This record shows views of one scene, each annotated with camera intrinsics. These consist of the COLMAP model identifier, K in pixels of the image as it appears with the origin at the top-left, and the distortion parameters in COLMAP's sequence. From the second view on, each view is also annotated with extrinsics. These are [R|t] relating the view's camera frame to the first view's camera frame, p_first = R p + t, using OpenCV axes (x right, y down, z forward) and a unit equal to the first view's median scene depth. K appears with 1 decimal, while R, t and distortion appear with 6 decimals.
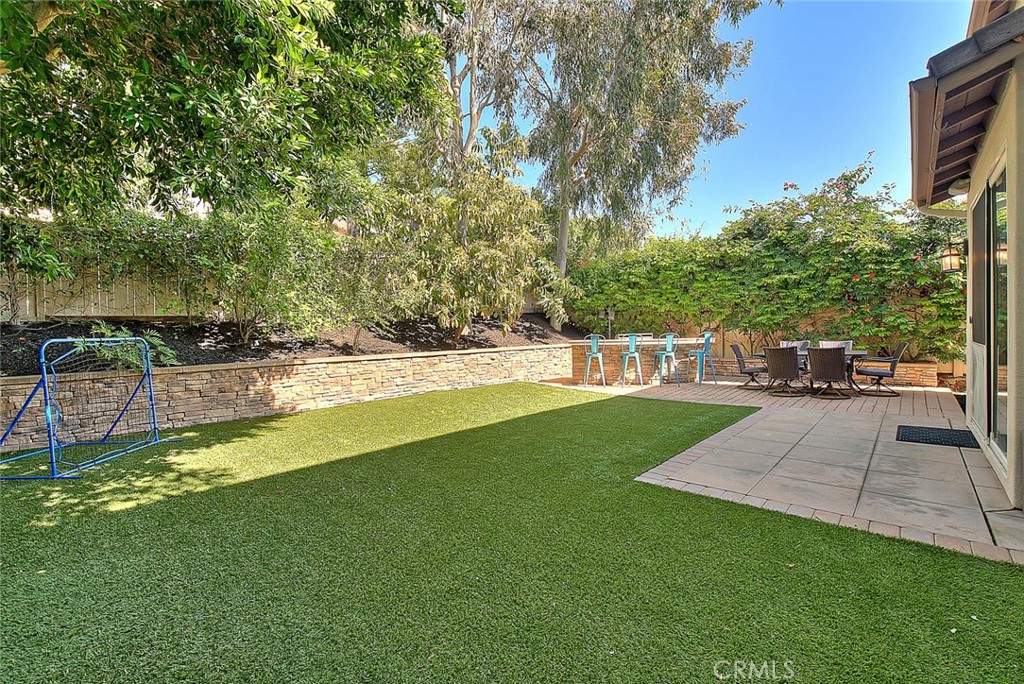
lens RADIAL K [[424.7, 0, 512.1], [0, 424.7, 339.3], [0, 0, 1]] dist [0.000122, -0.000102]
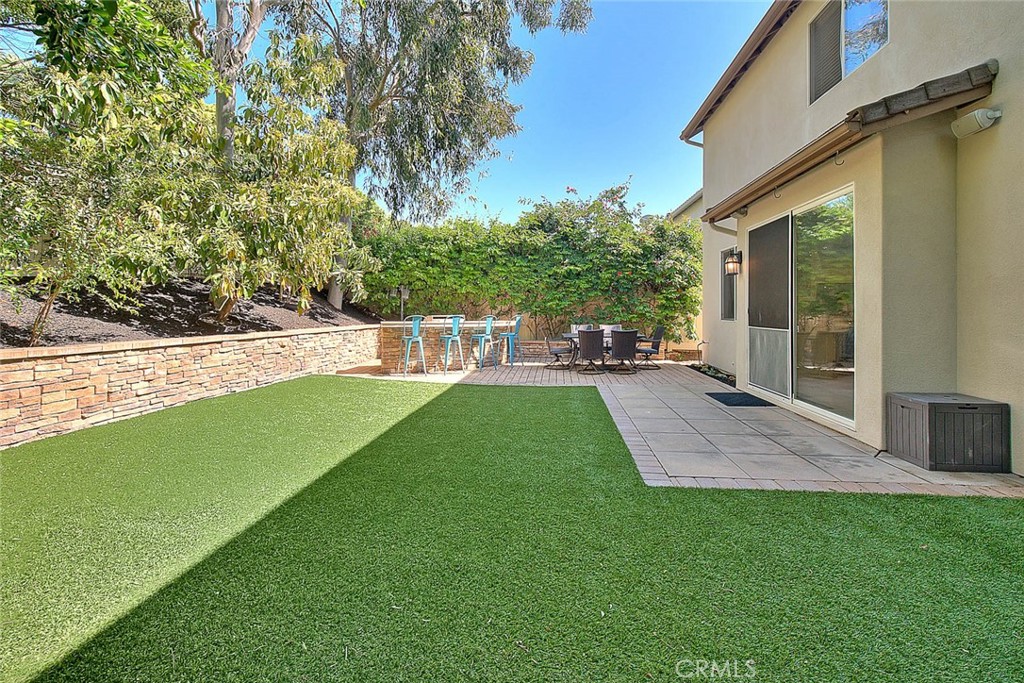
lens RADIAL K [[430.3, 0, 509.3], [0, 430.3, 310.7], [0, 0, 1]] dist [0.000145, -0.000246]
pose [[0.799200, 0.027075, 0.600456, -0.193071], [-0.013063, 0.999531, -0.027684, 0.001366], [-0.600924, 0.014281, 0.799179, 0.191332]]
